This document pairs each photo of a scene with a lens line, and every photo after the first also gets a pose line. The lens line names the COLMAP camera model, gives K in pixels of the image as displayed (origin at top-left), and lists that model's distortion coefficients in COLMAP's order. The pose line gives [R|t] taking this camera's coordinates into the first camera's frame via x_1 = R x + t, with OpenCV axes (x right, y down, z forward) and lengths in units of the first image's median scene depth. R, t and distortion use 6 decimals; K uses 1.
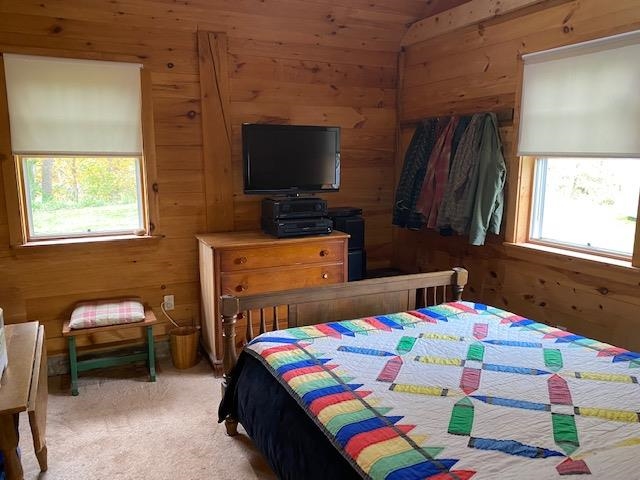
lens RADIAL K [[486.5, 0, 320.0], [0, 486.5, 240.0], [0, 0, 1]] dist [0.050942, -0.056327]
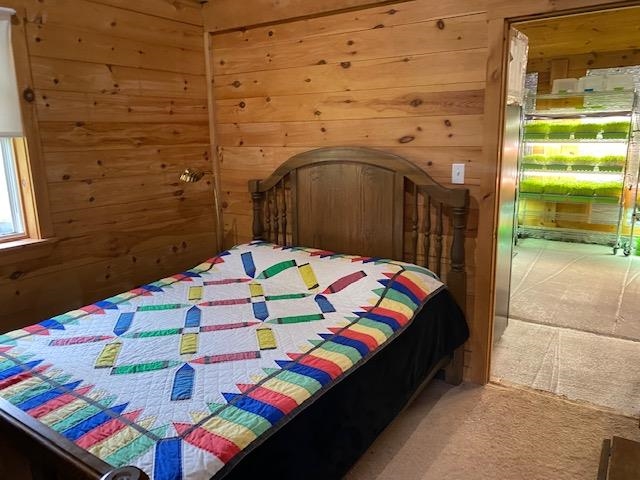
lens RADIAL K [[475.6, 0, 320.0], [0, 475.6, 240.0], [0, 0, 1]] dist [0.000115, 0.000093]
pose [[-0.492824, -0.183237, 0.850616, -0.622846], [0.160793, 0.941561, 0.295987, -0.178390], [-0.855143, 0.282643, -0.434561, 1.069531]]
